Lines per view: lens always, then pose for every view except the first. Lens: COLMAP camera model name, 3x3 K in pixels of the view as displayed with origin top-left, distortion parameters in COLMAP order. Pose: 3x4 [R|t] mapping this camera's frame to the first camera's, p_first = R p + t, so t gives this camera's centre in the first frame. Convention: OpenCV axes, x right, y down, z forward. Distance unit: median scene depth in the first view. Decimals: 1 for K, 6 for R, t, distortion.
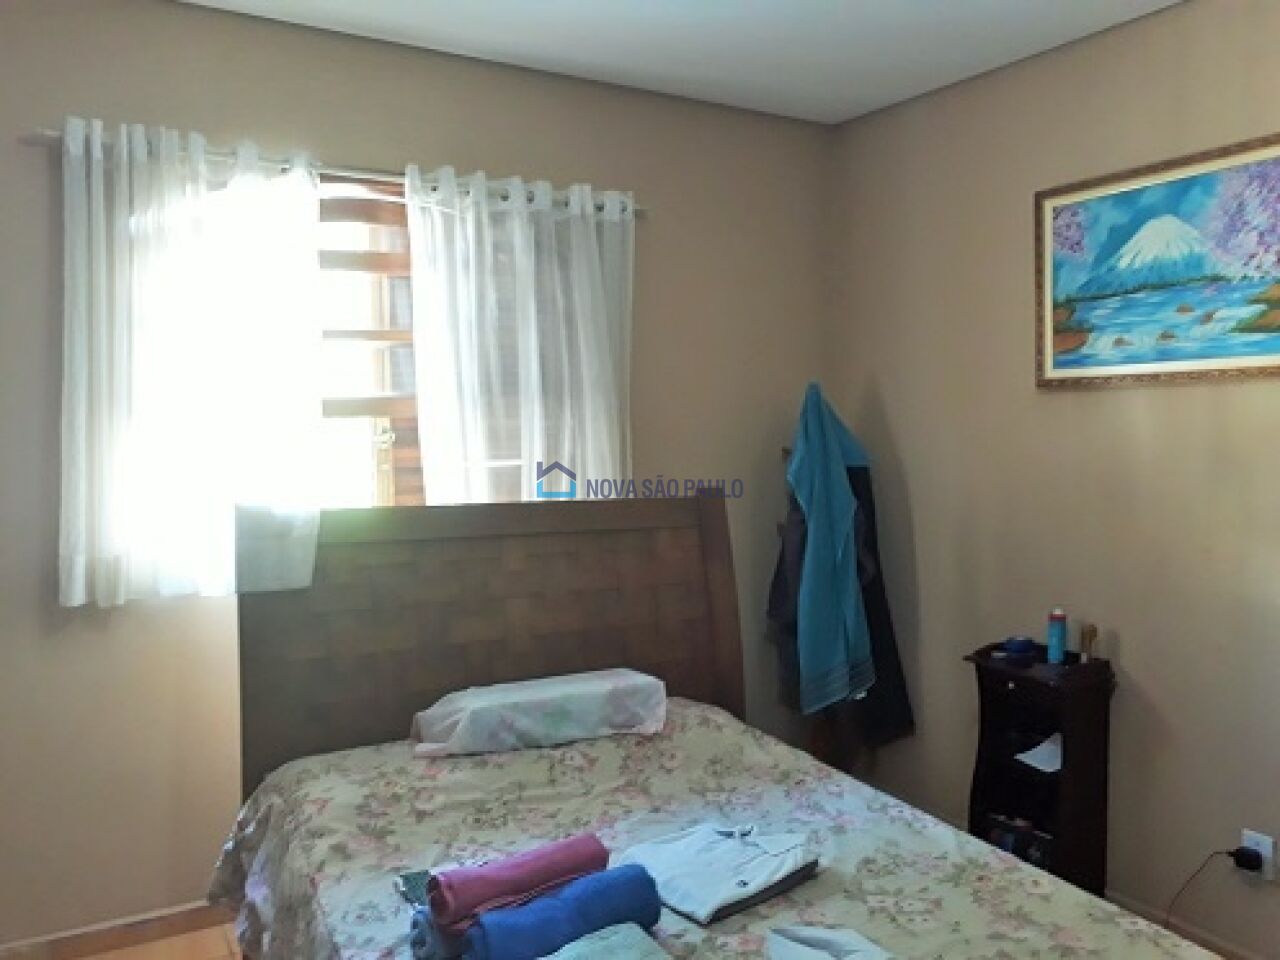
lens RADIAL K [[1022.0, 0, 640.7], [0, 1022.0, 475.9], [0, 0, 1]] dist [0.023698, -0.031105]
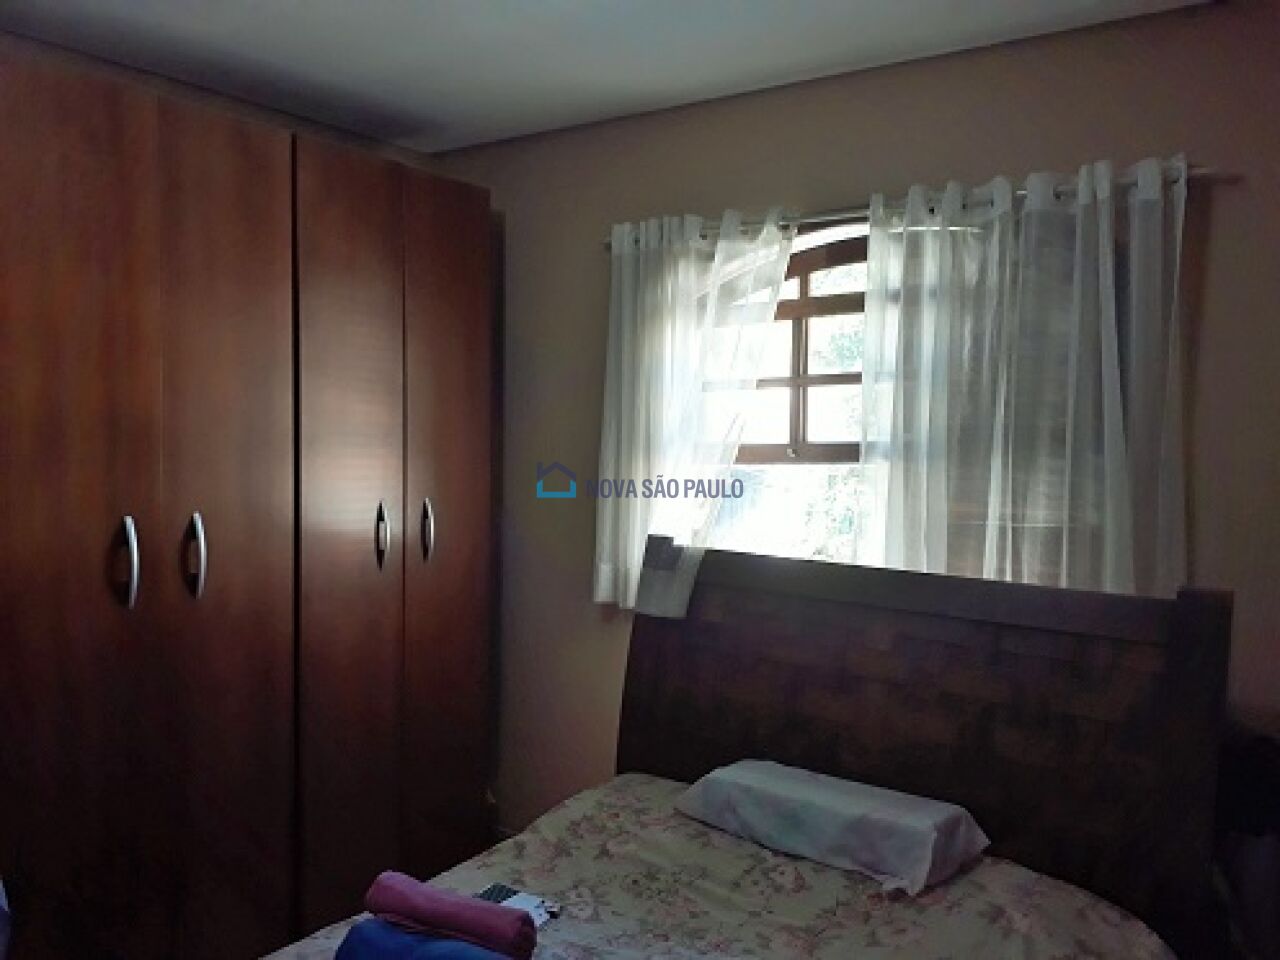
lens RADIAL K [[1022.0, 0, 640.5], [0, 1022.0, 485.4], [0, 0, 1]] dist [0.023698, -0.031105]
pose [[0.420026, 0.050335, -0.906115, 0.624854], [-0.070257, 0.997268, 0.022831, -0.056124], [0.904789, 0.054072, 0.422414, 0.502996]]
